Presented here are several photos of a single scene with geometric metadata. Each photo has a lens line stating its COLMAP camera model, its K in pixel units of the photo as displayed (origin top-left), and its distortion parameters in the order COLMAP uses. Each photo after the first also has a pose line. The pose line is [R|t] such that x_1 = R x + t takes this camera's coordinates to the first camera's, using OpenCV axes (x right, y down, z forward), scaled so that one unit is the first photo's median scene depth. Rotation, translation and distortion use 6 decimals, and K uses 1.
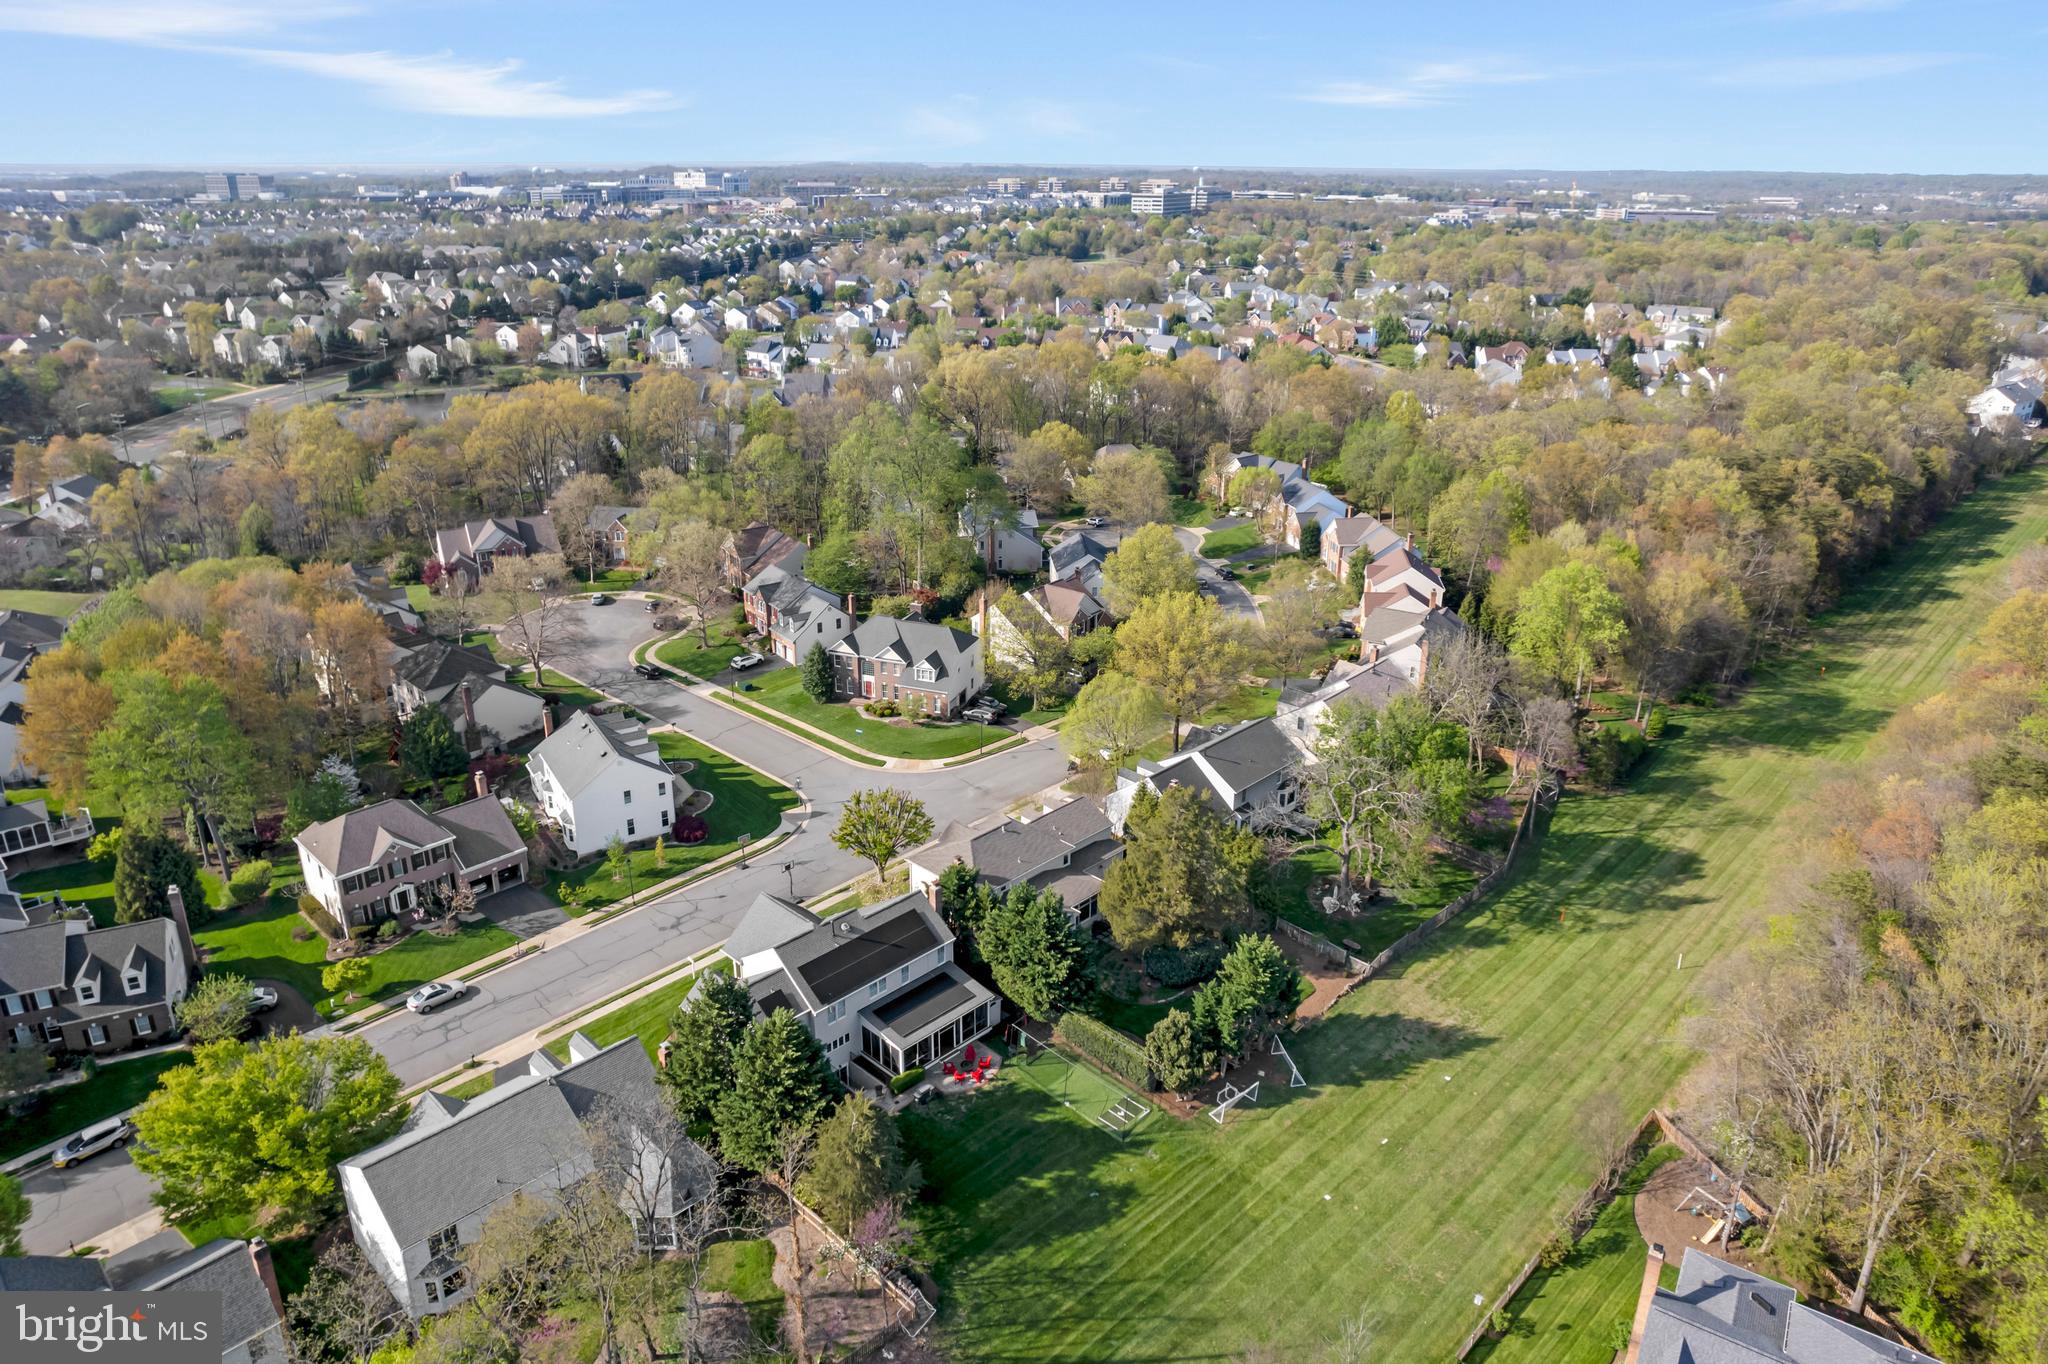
lens RADIAL K [[1322.5, 0, 1023.5], [0, 1322.5, 683.4], [0, 0, 1]] dist [-0.067744, 0.055246]
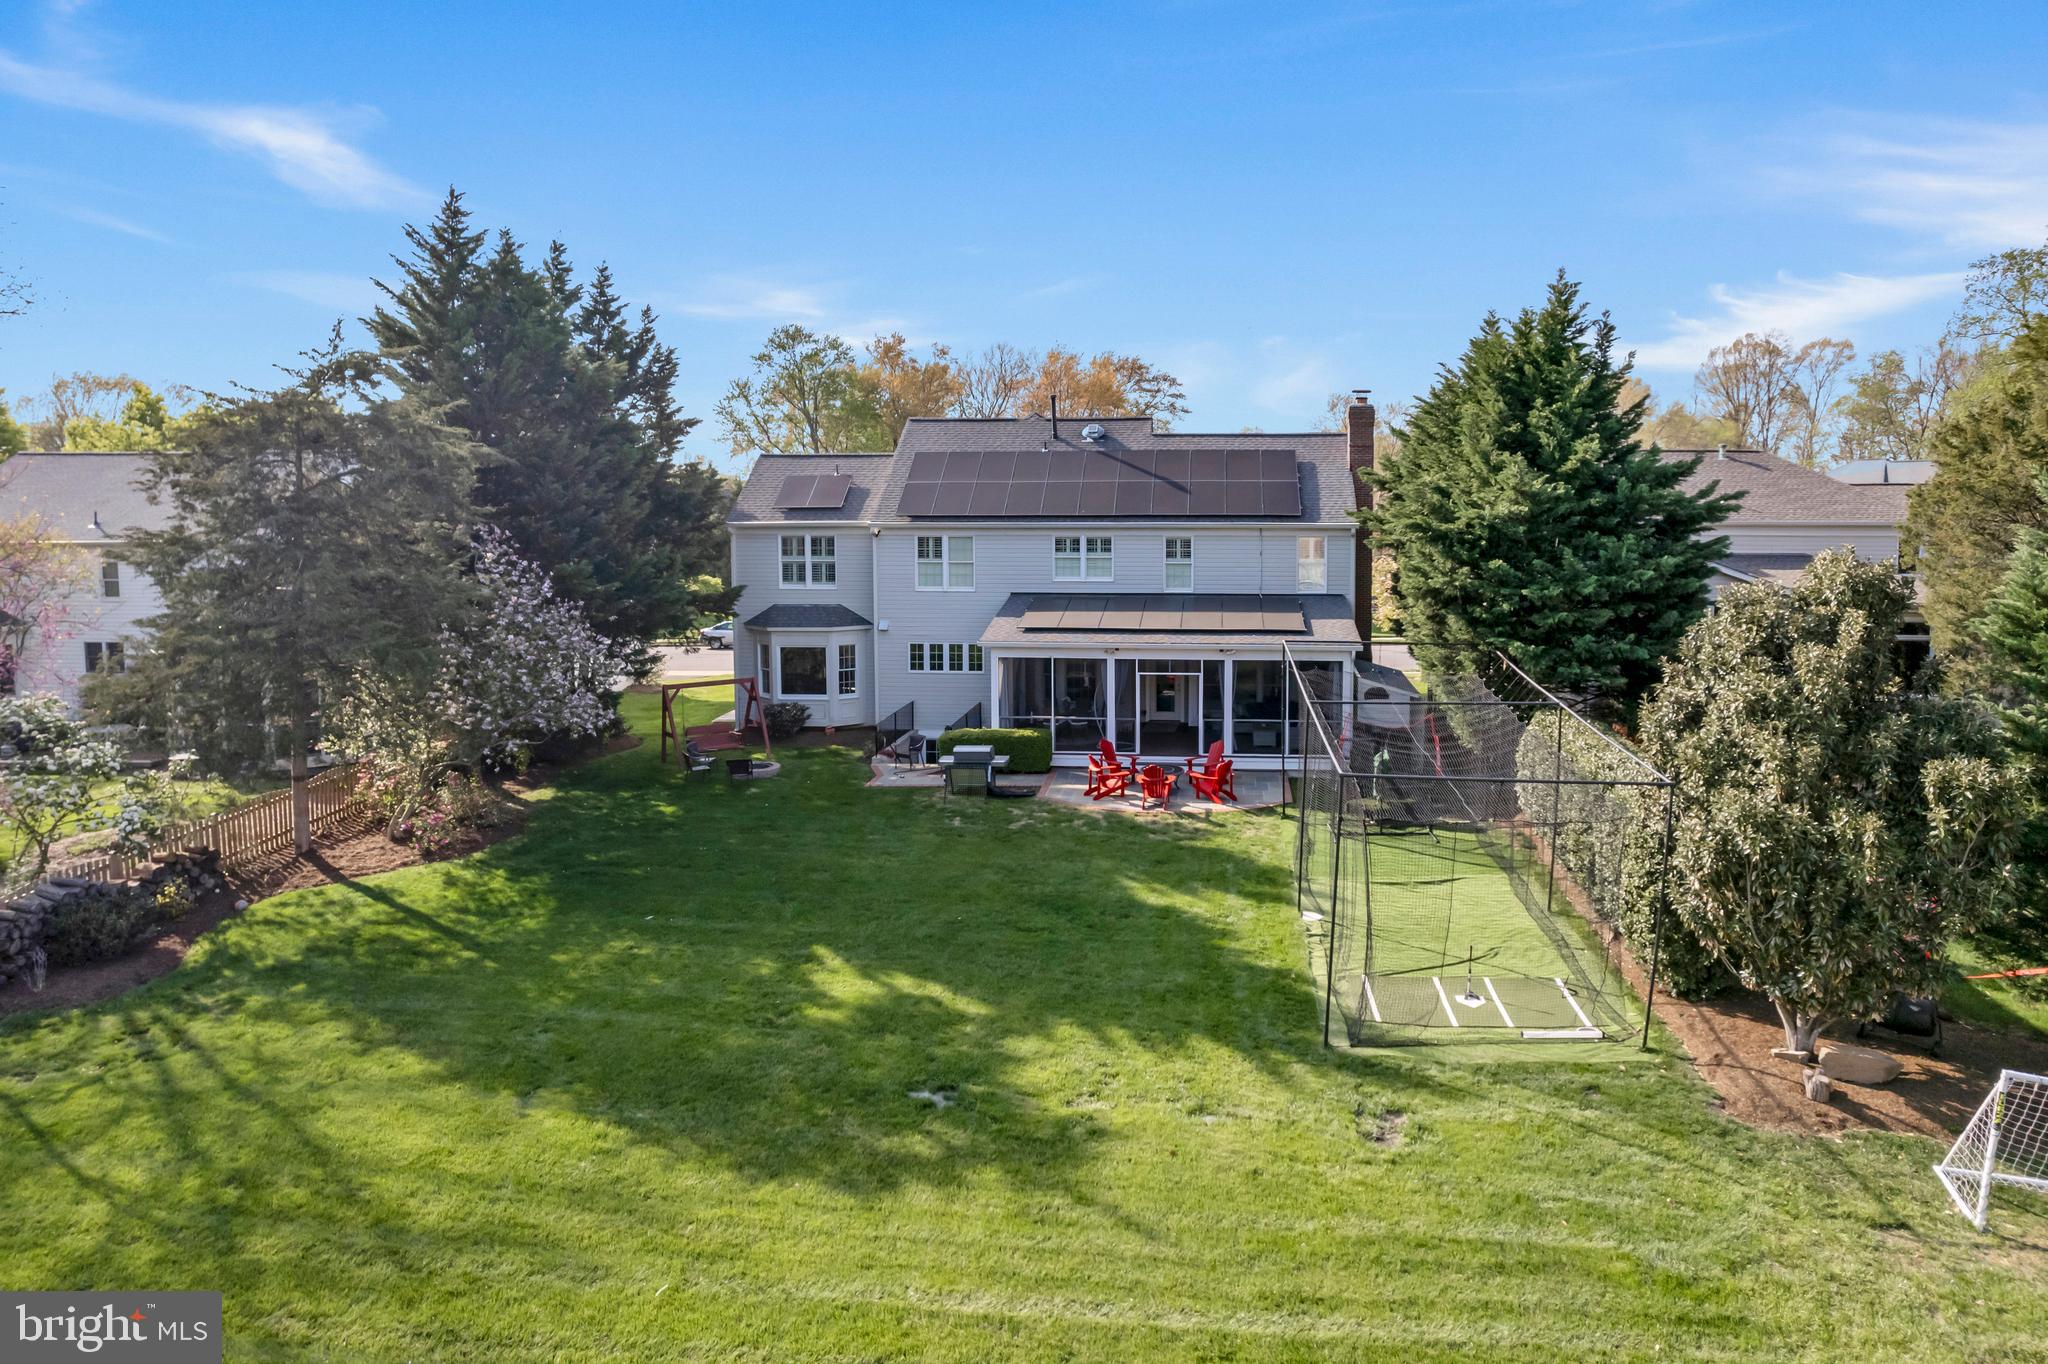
lens RADIAL K [[1323.8, 0, 1109.9], [0, 1323.8, 646.2], [0, 0, 1]] dist [-0.065909, 0.045601]
pose [[0.633287, 0.078659, -0.769909, 0.154880], [-0.283429, 0.949280, -0.136149, 0.249957], [0.720150, 0.304436, 0.623461, 0.634857]]
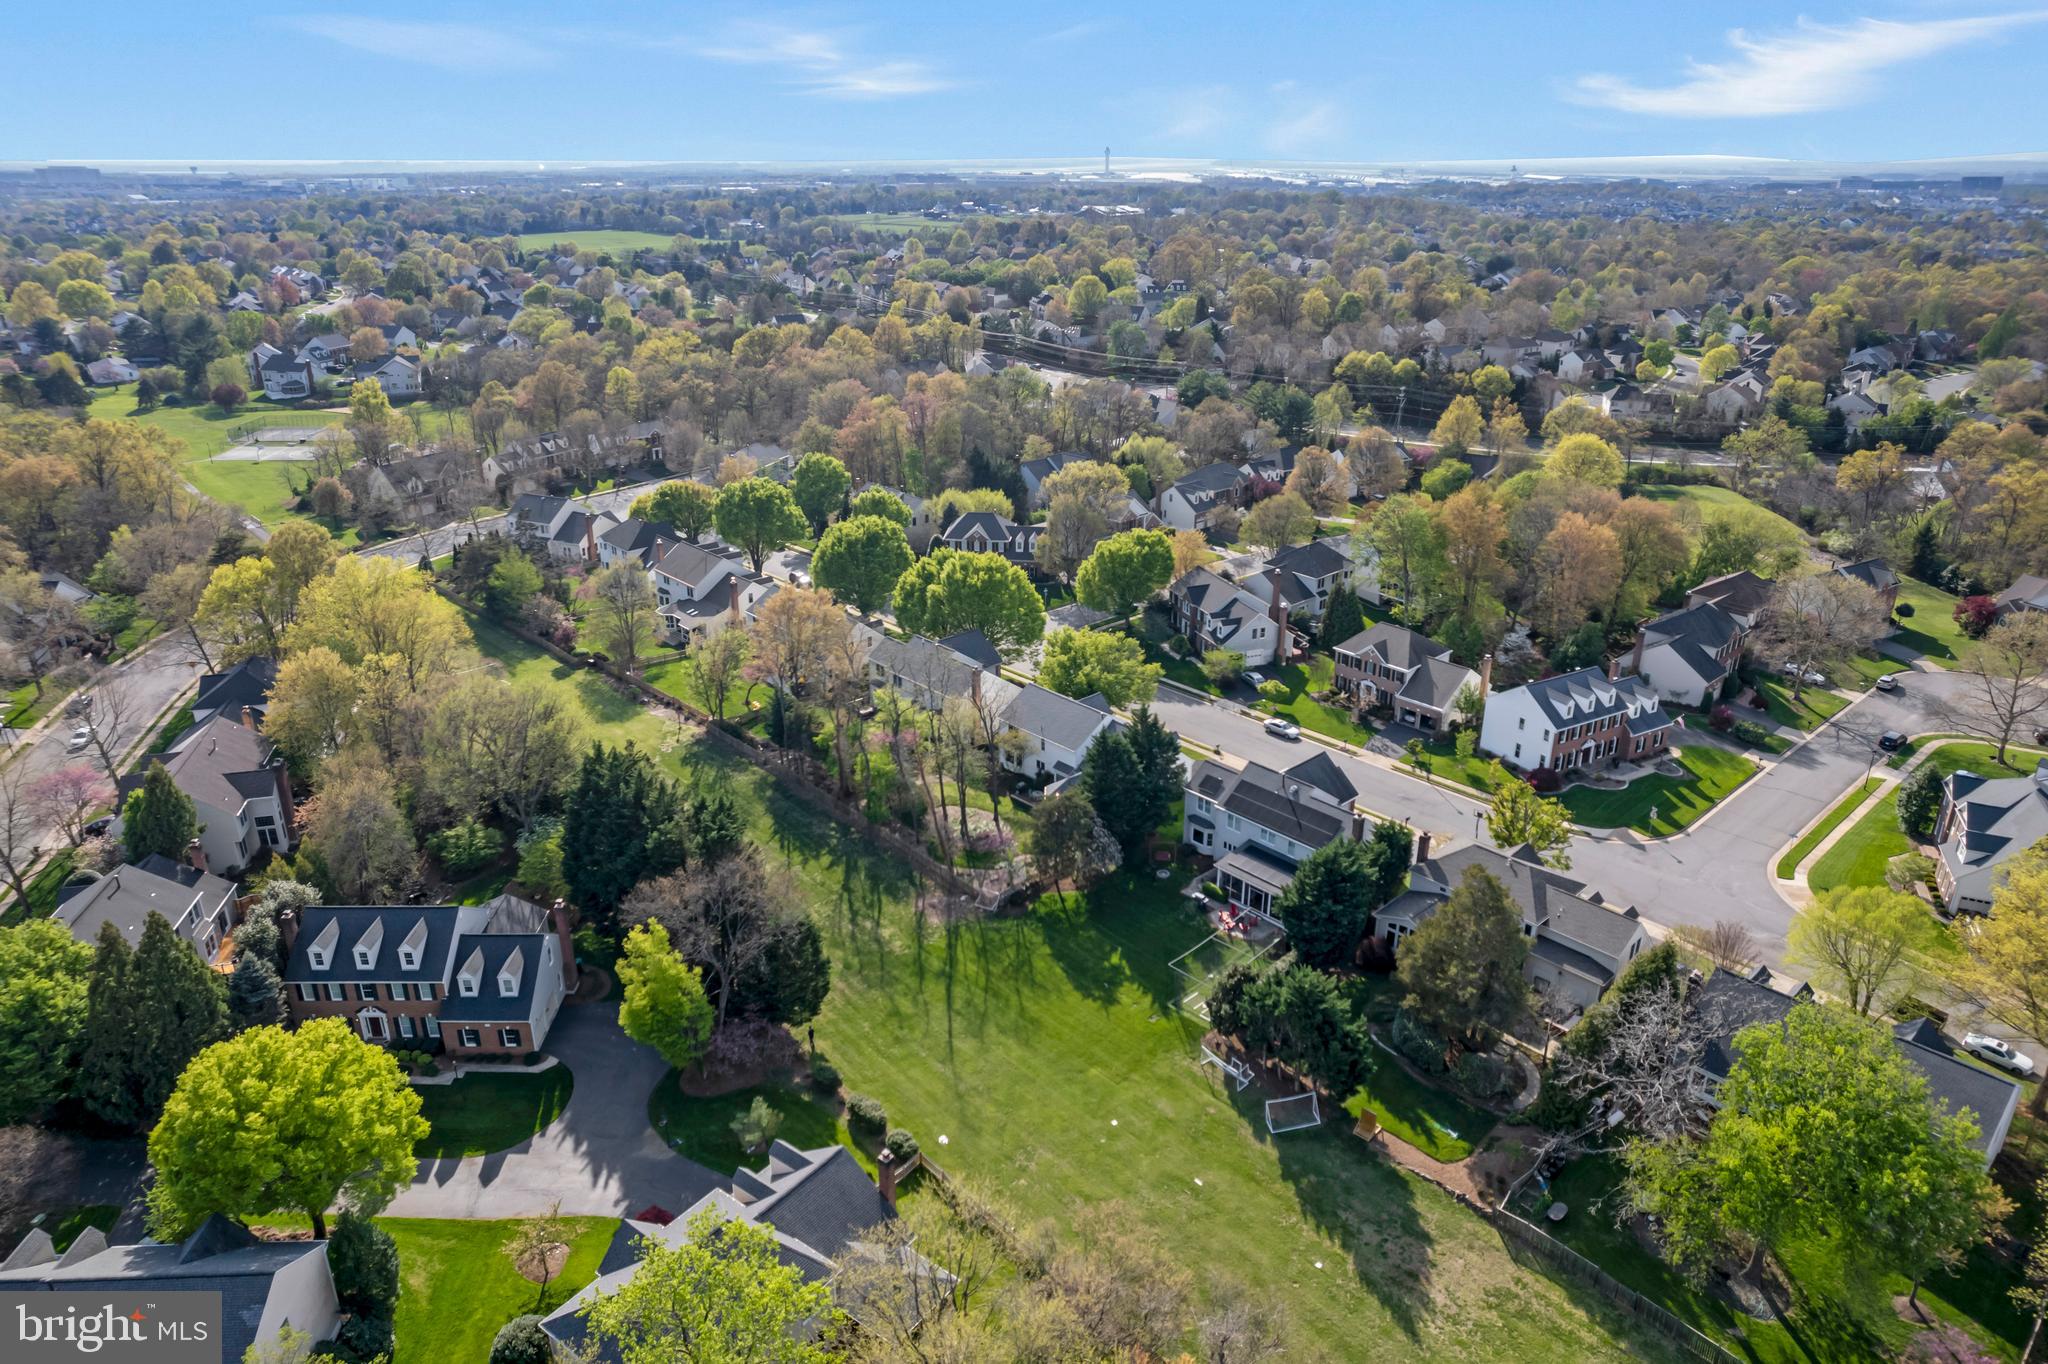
lens RADIAL K [[1302.5, 0, 1028.6], [0, 1302.5, 682.4], [0, 0, 1]] dist [-0.043950, -0.002327]
pose [[-0.054240, 0.373893, -0.925884, 0.801219], [-0.375008, 0.851745, 0.365923, -0.208543], [0.925434, 0.367061, 0.094014, 0.509926]]
